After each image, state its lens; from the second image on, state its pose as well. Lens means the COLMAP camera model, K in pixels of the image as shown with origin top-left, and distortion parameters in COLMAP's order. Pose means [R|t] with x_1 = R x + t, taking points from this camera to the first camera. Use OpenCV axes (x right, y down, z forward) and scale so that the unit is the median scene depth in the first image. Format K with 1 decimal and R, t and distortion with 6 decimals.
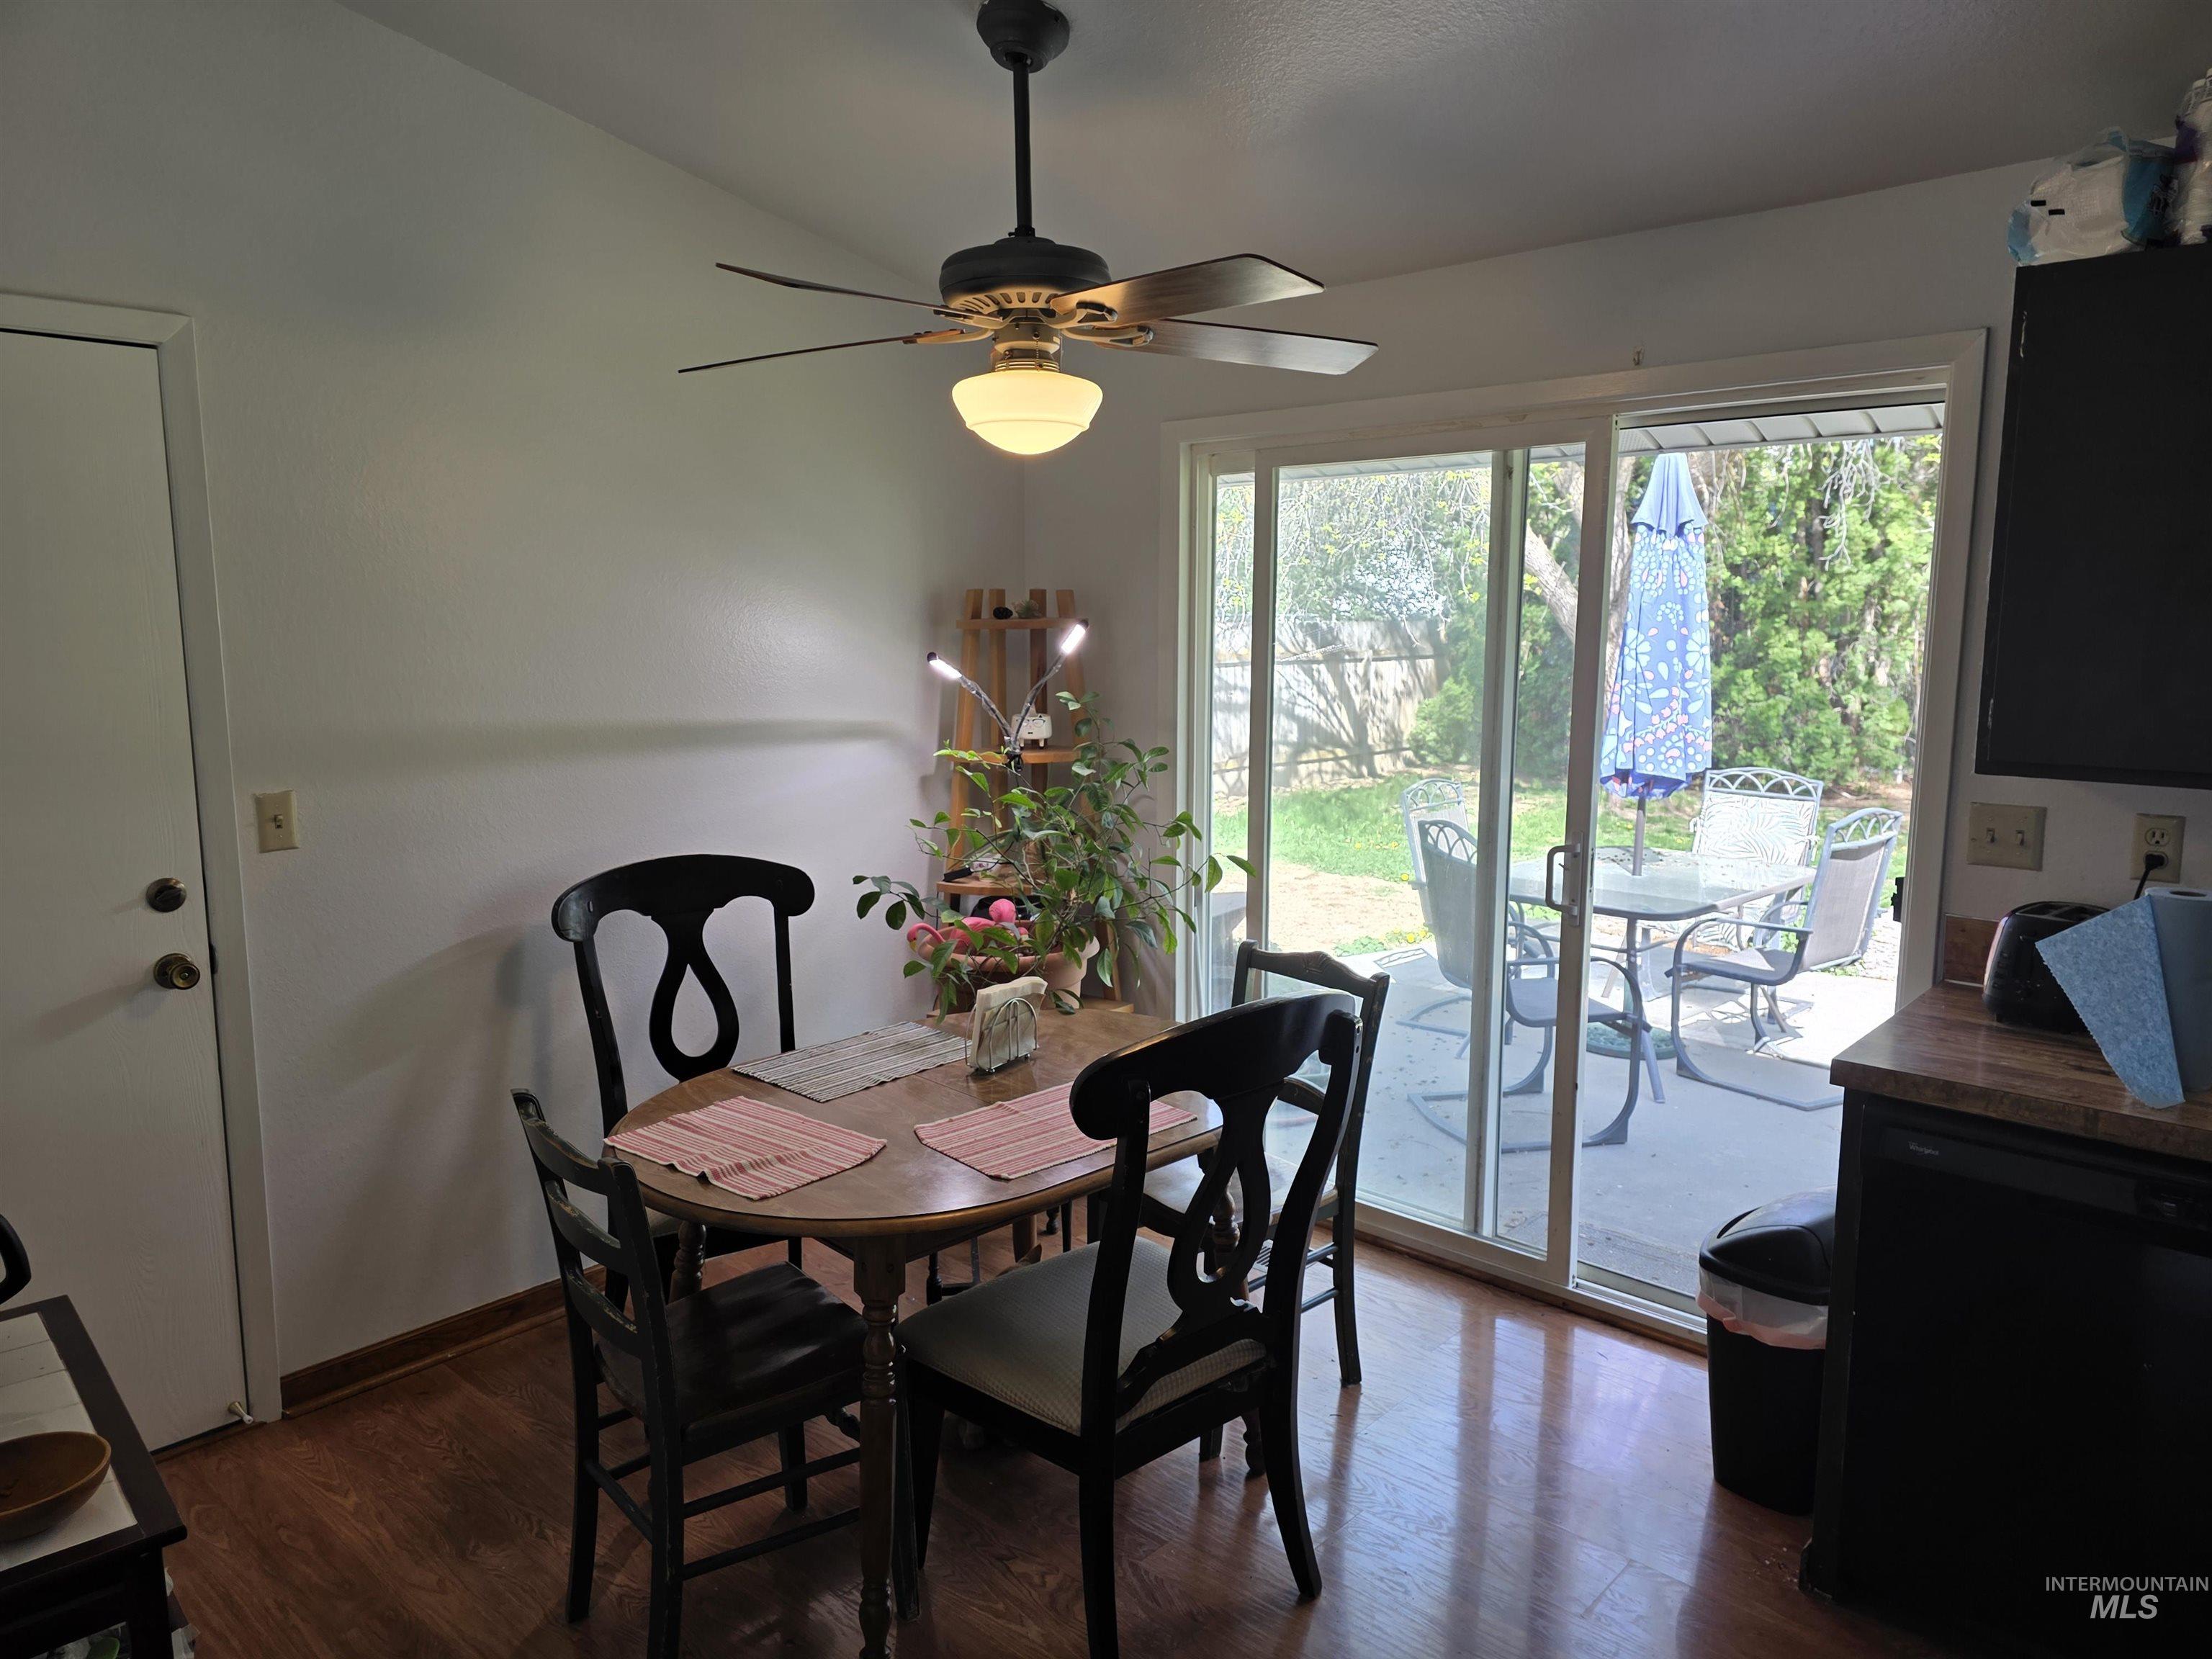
lens RADIAL K [[1481.5, 0, 1107.5], [0, 1481.5, 830.8], [0, 0, 1]] dist [0.042160, -0.035774]
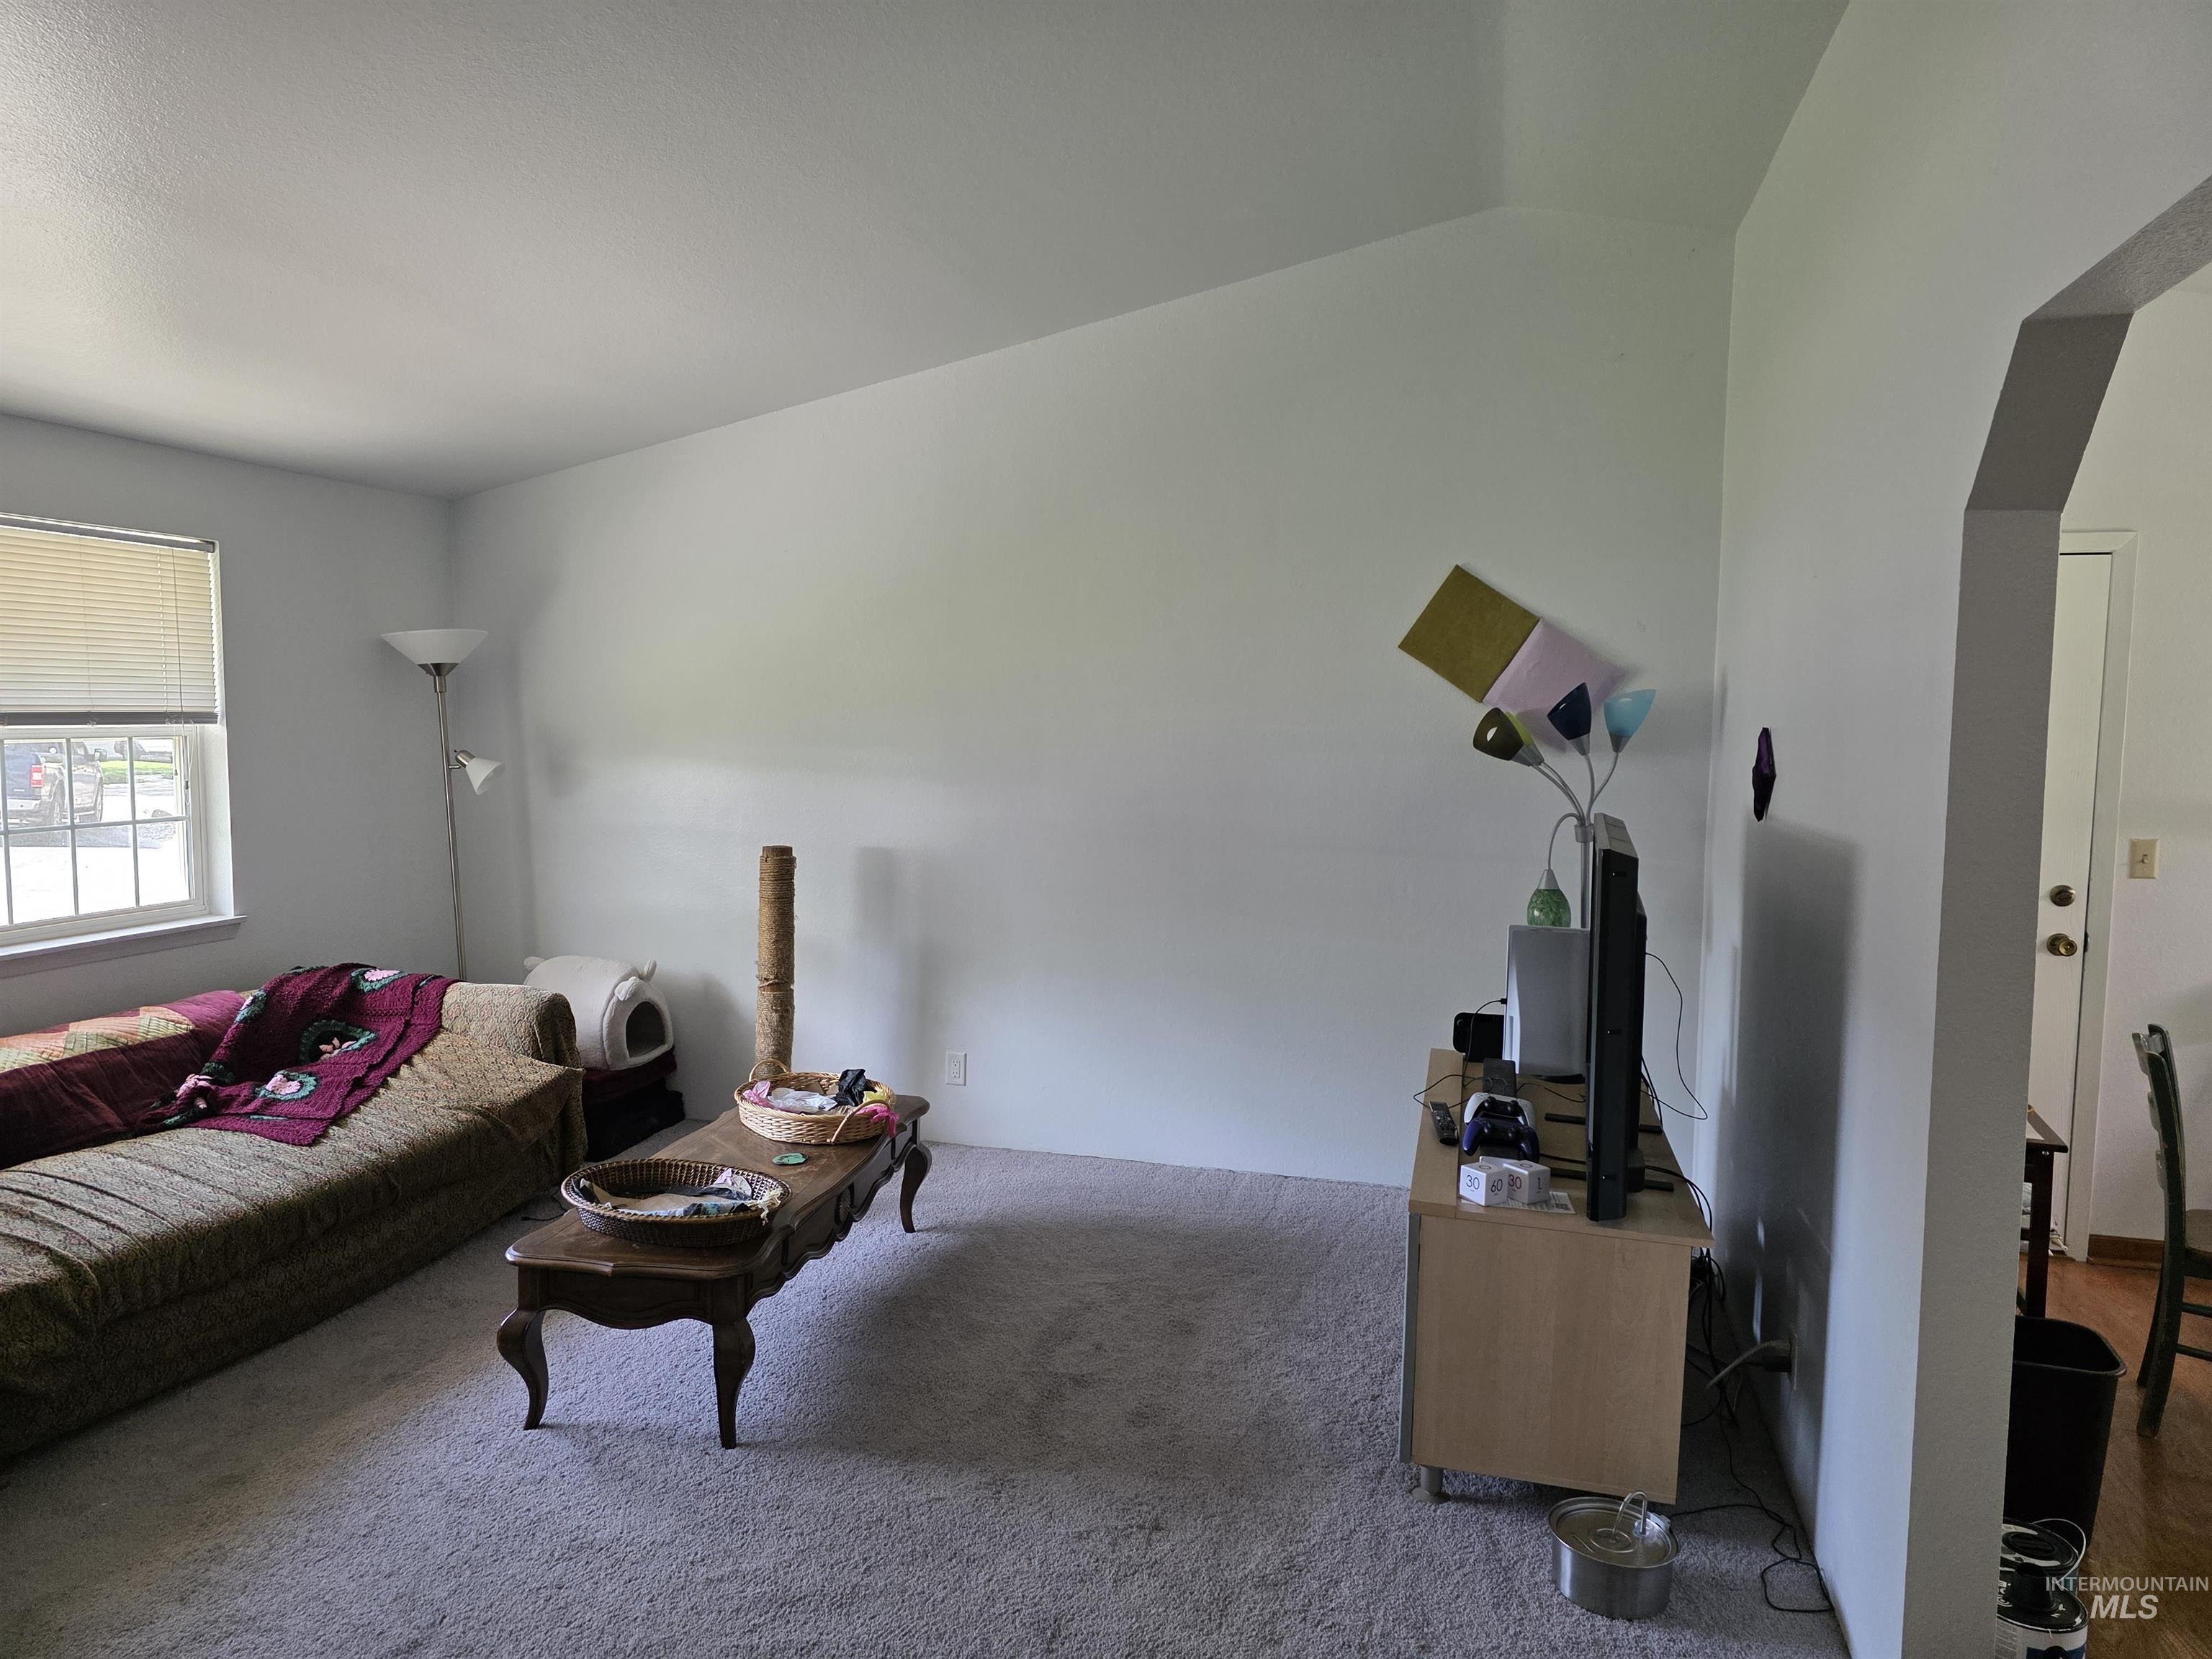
lens RADIAL K [[1481.5, 0, 1096.1], [0, 1481.5, 819.9], [0, 0, 1]] dist [0.042160, -0.035774]
pose [[0.427275, 0.078744, -0.900686, 0.347417], [-0.144544, 0.989336, 0.017924, 0.081382], [0.892493, 0.122531, 0.434100, -0.596039]]
